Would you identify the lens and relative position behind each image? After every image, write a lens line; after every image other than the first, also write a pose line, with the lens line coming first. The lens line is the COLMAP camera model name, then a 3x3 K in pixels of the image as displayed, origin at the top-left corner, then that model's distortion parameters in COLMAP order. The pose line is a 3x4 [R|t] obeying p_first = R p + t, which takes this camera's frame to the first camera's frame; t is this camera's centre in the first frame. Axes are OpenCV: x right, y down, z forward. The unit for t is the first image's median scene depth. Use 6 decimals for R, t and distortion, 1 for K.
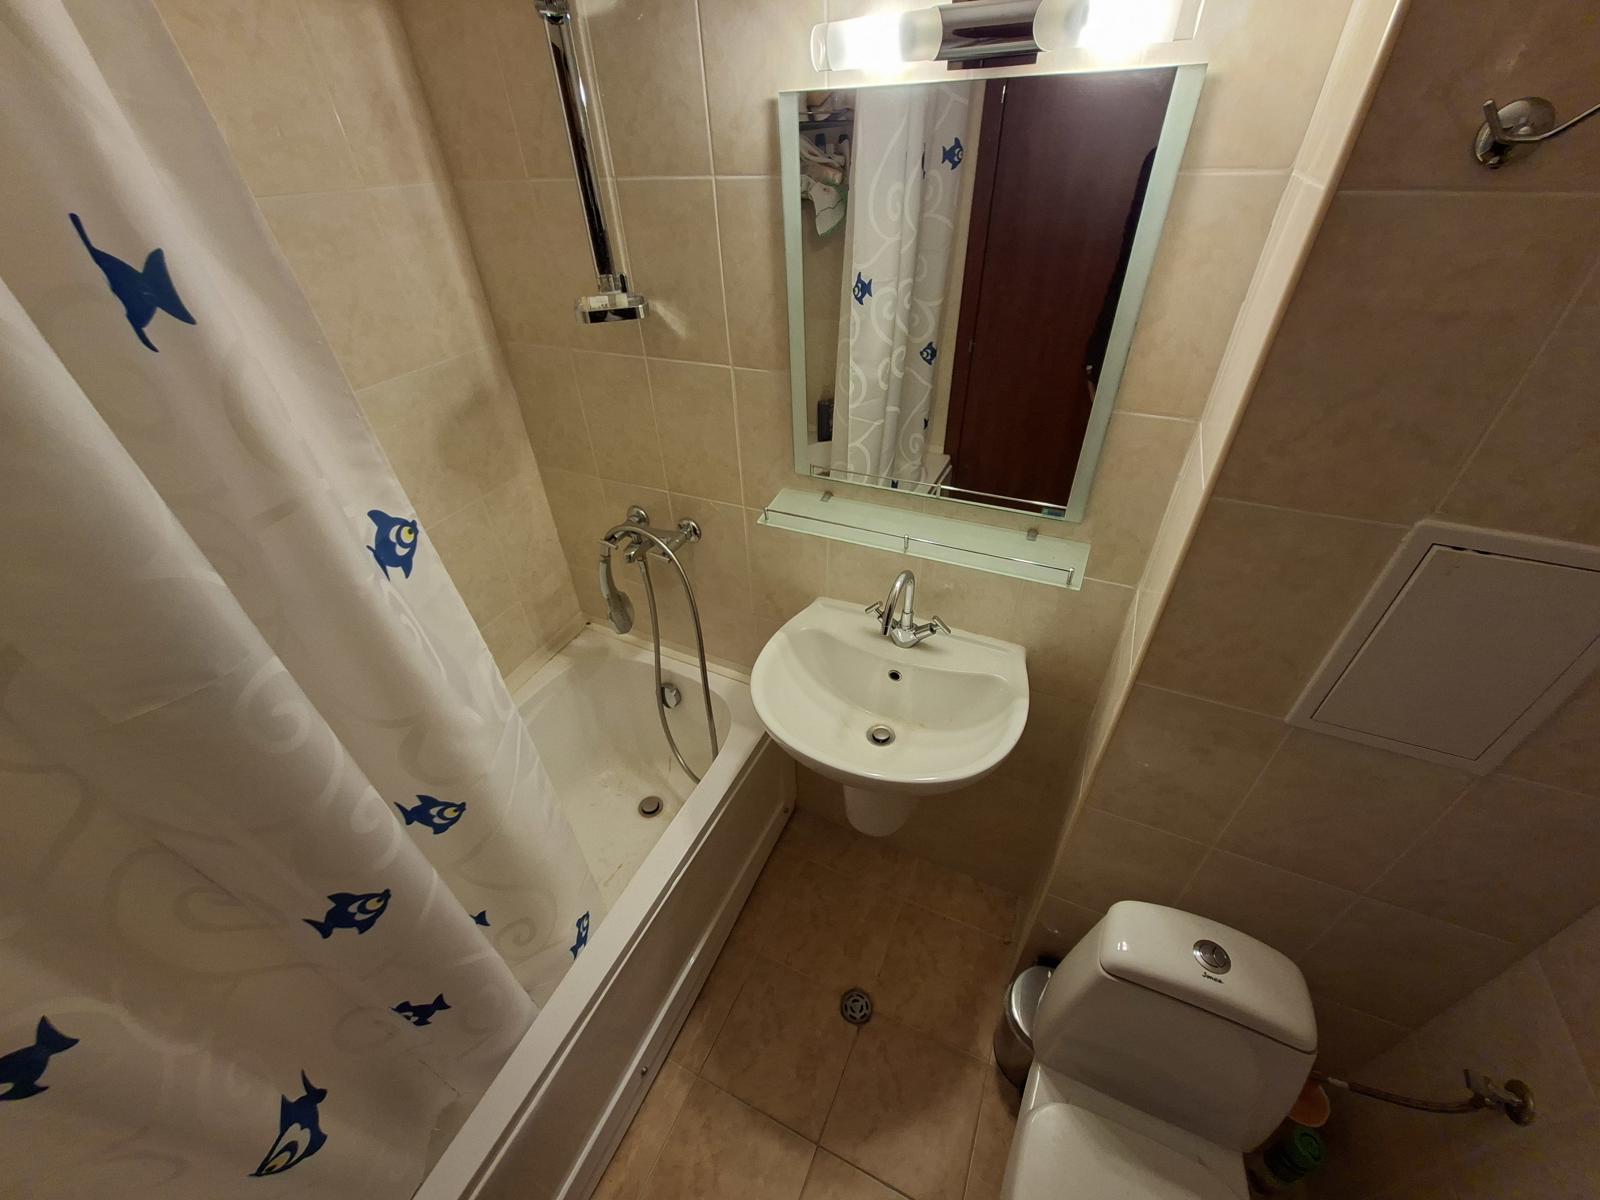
lens RADIAL K [[629.3, 0, 798.1], [0, 629.3, 618.5], [0, 0, 1]] dist [-0.014987, 0.008495]
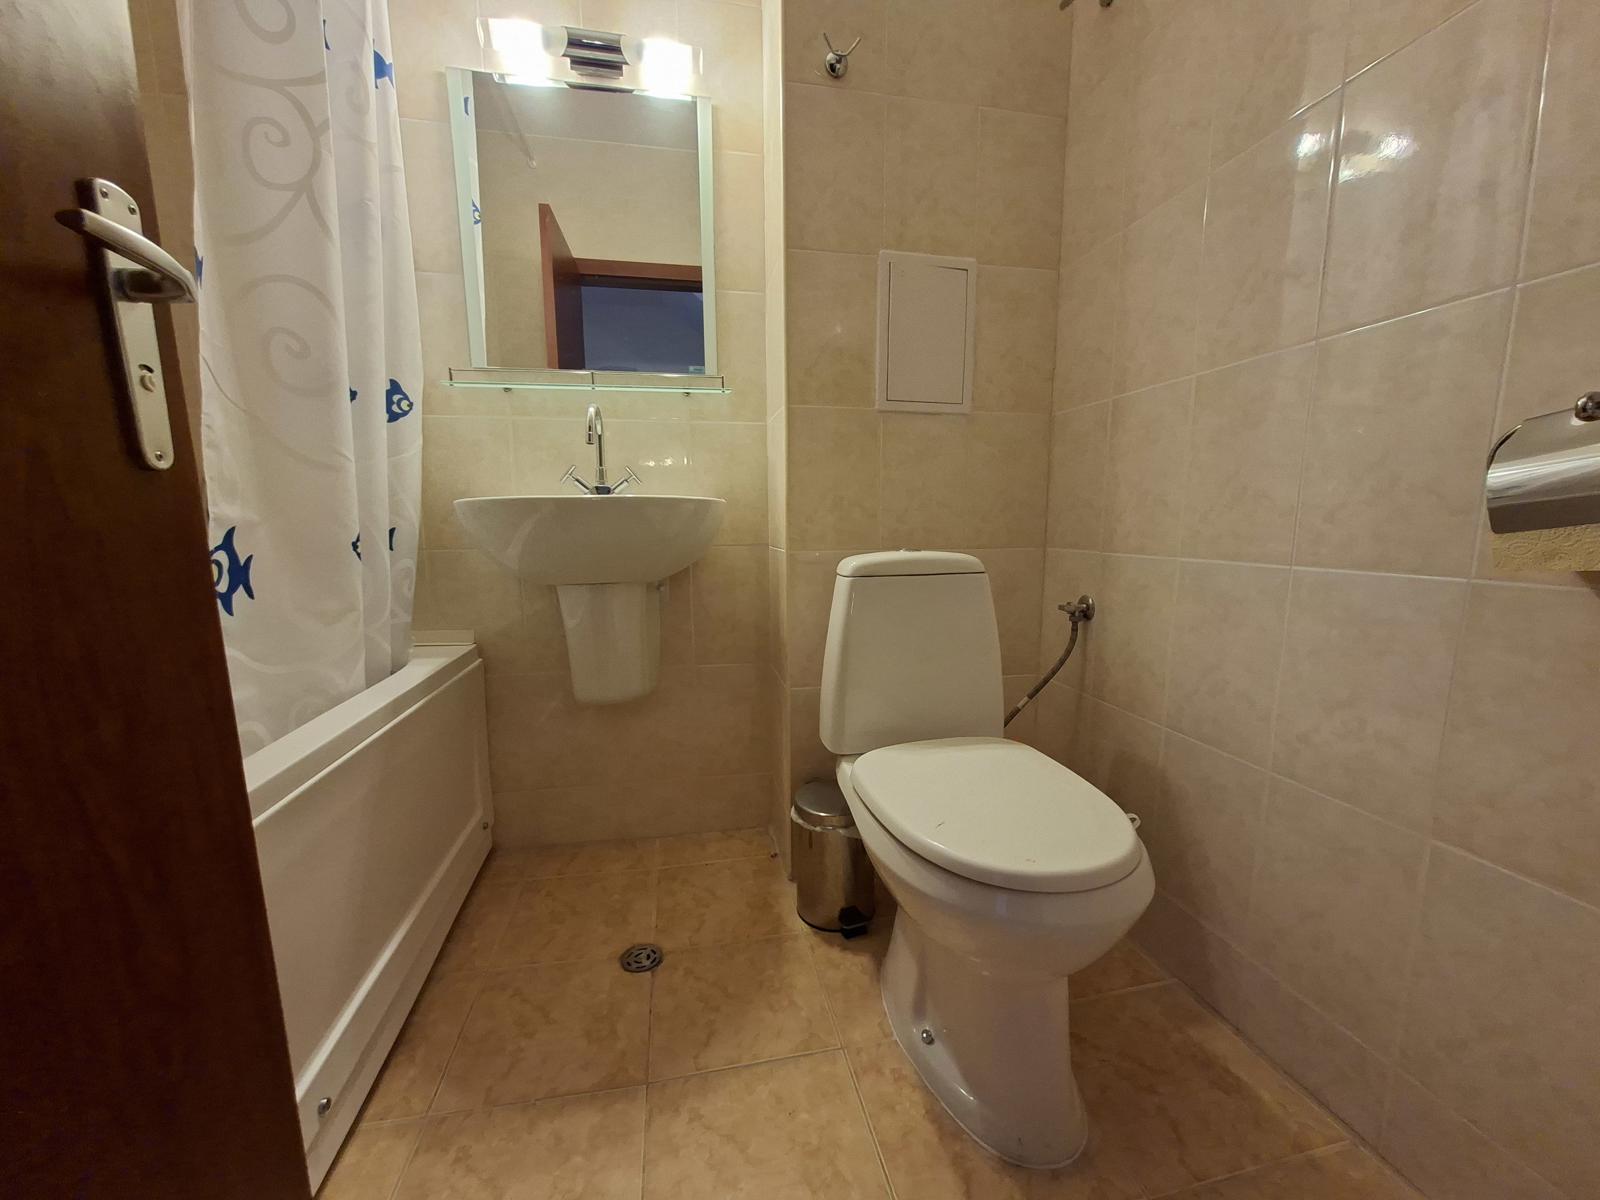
lens RADIAL K [[643.7, 0, 799.8], [0, 643.7, 620.6], [0, 0, 1]] dist [-0.014096, 0.008671]
pose [[0.805636, -0.064018, 0.588941, -0.203877], [0.349976, 0.853550, -0.385964, 0.690827], [-0.477982, 0.517062, 0.710056, 0.140186]]
